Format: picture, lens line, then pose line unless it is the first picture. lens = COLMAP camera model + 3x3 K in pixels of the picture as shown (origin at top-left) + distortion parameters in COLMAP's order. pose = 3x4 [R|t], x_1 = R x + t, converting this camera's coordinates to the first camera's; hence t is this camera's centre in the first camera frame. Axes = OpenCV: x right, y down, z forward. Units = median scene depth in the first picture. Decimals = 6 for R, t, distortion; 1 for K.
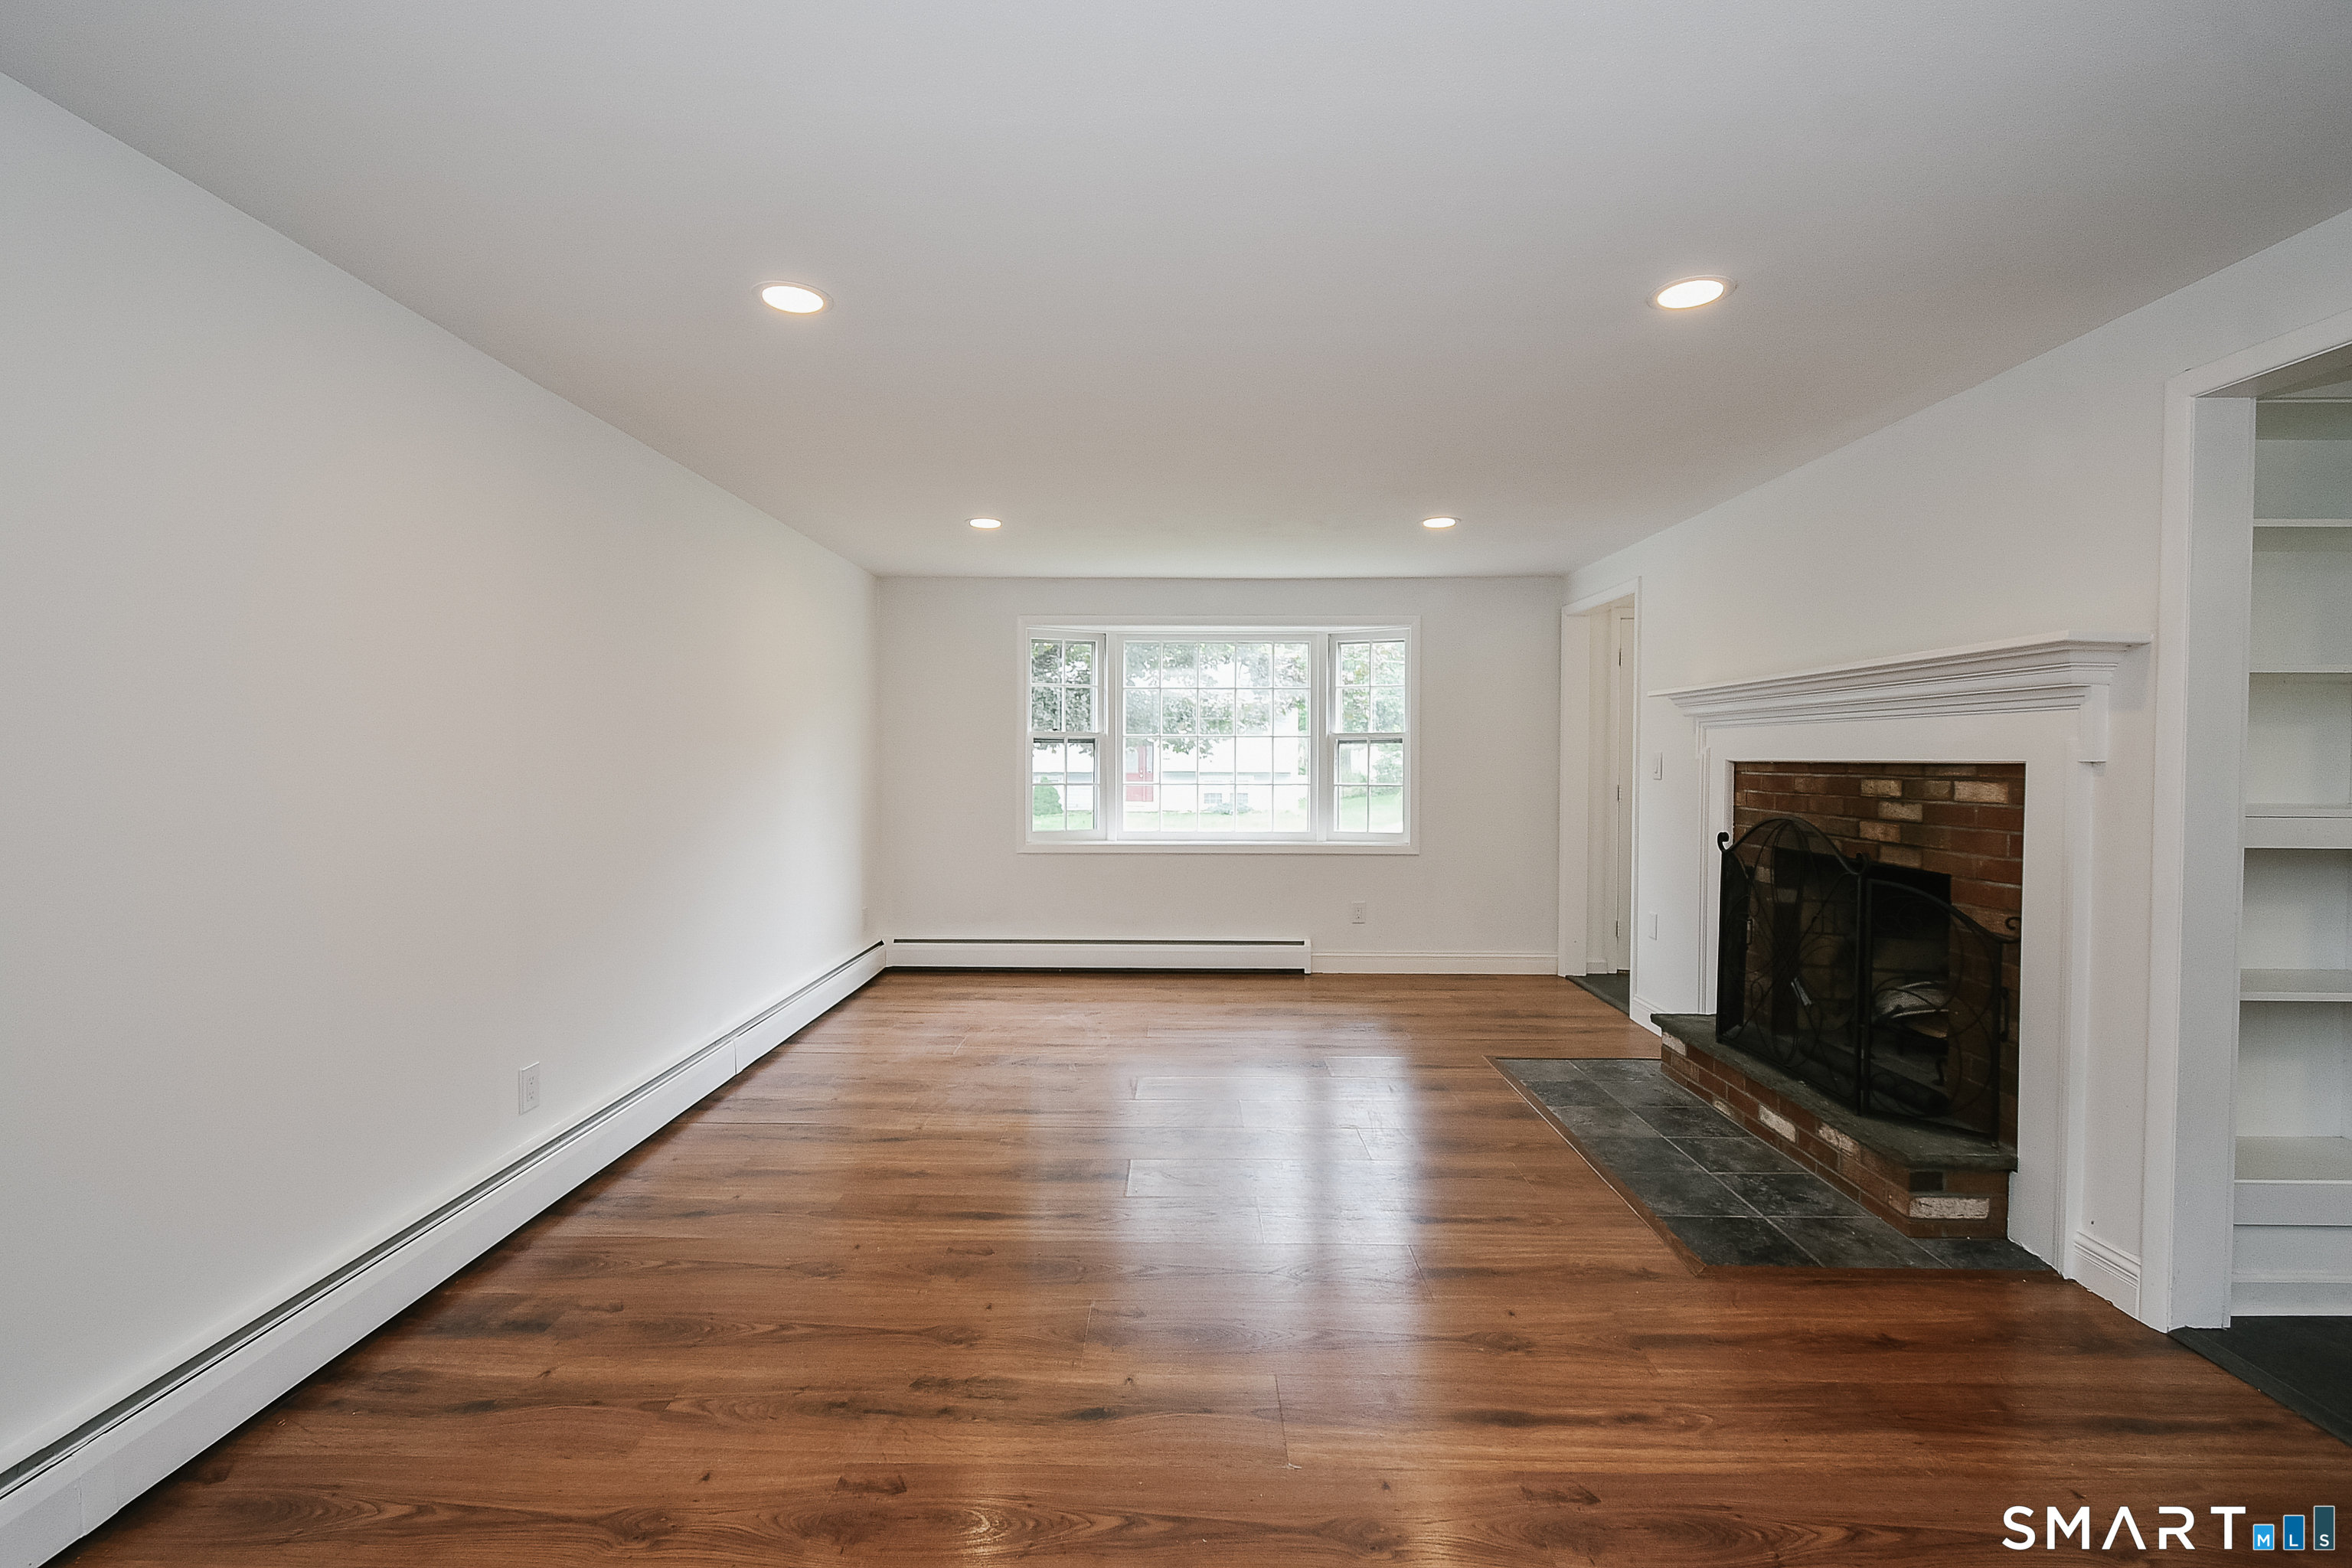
lens RADIAL K [[1069.4, 0, 1164.6], [0, 1069.4, 778.4], [0, 0, 1]] dist [0.001139, -0.001072]
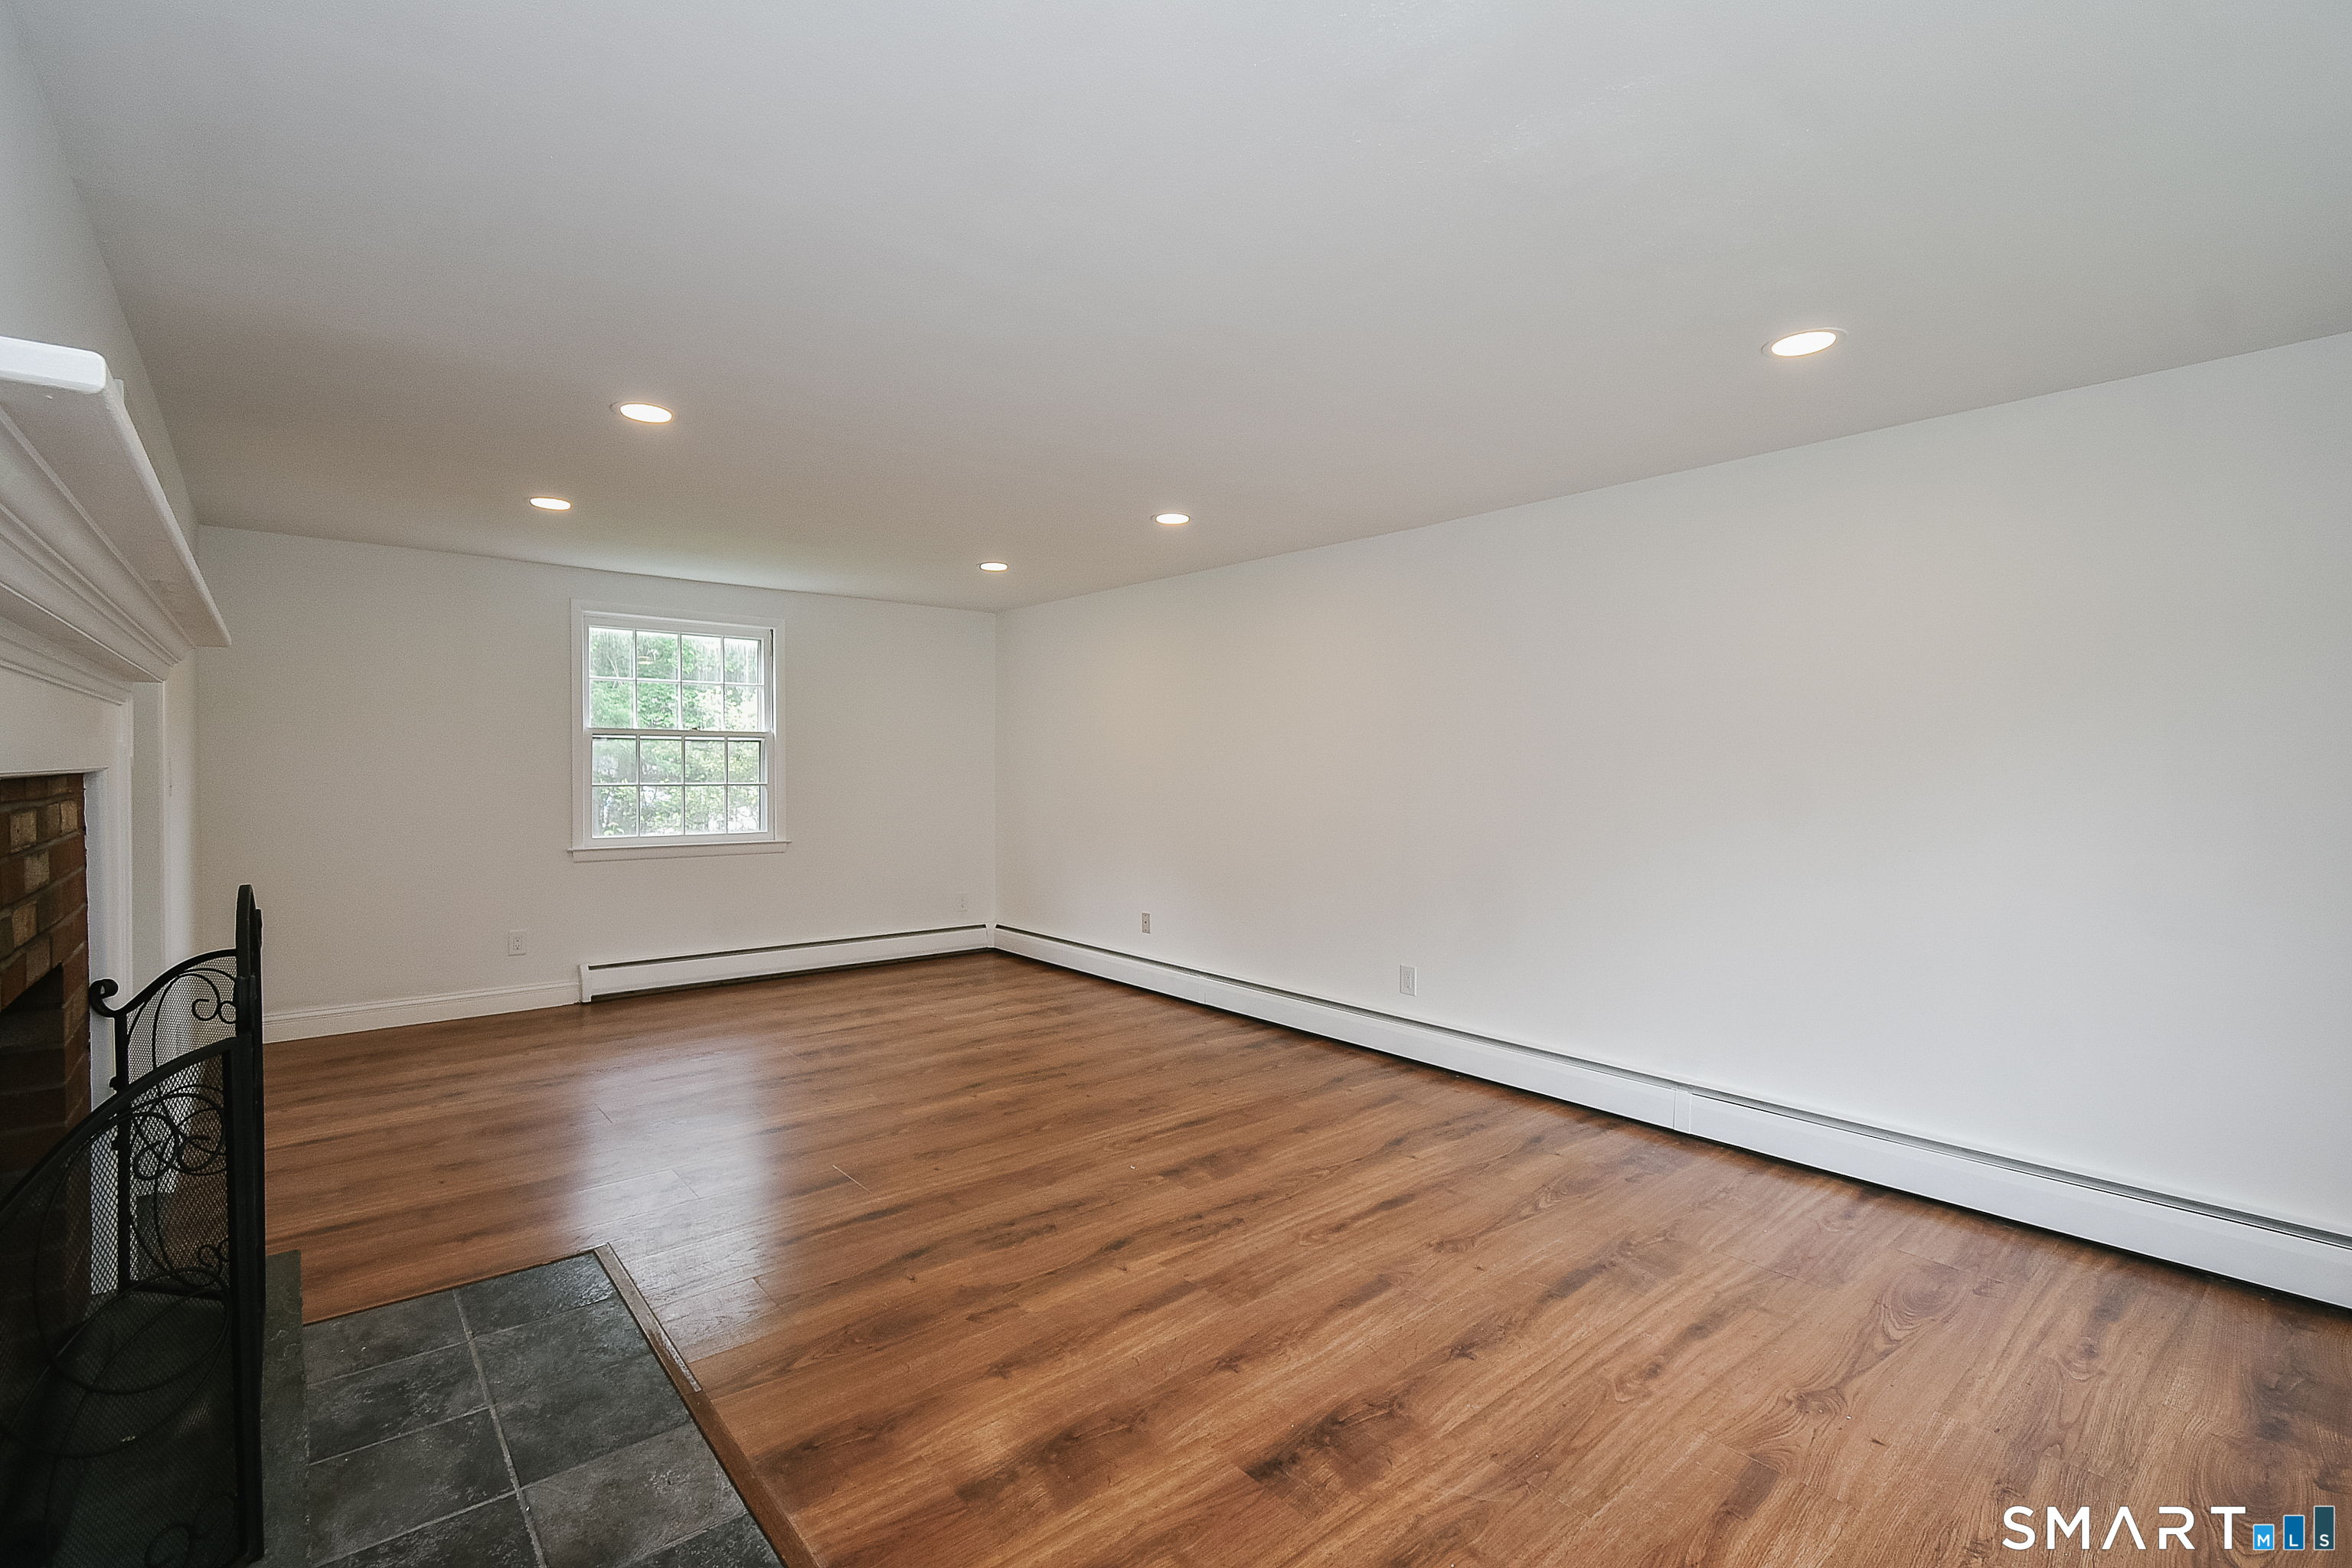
lens RADIAL K [[1041.0, 0, 1166.0], [0, 1041.0, 779.7], [0, 0, 1]] dist [0.004616, -0.003397]
pose [[-0.753026, 0.002532, -0.657986, 0.612380], [-0.021478, 0.999365, 0.028426, -0.036745], [0.657640, 0.035537, -0.752494, 1.719821]]
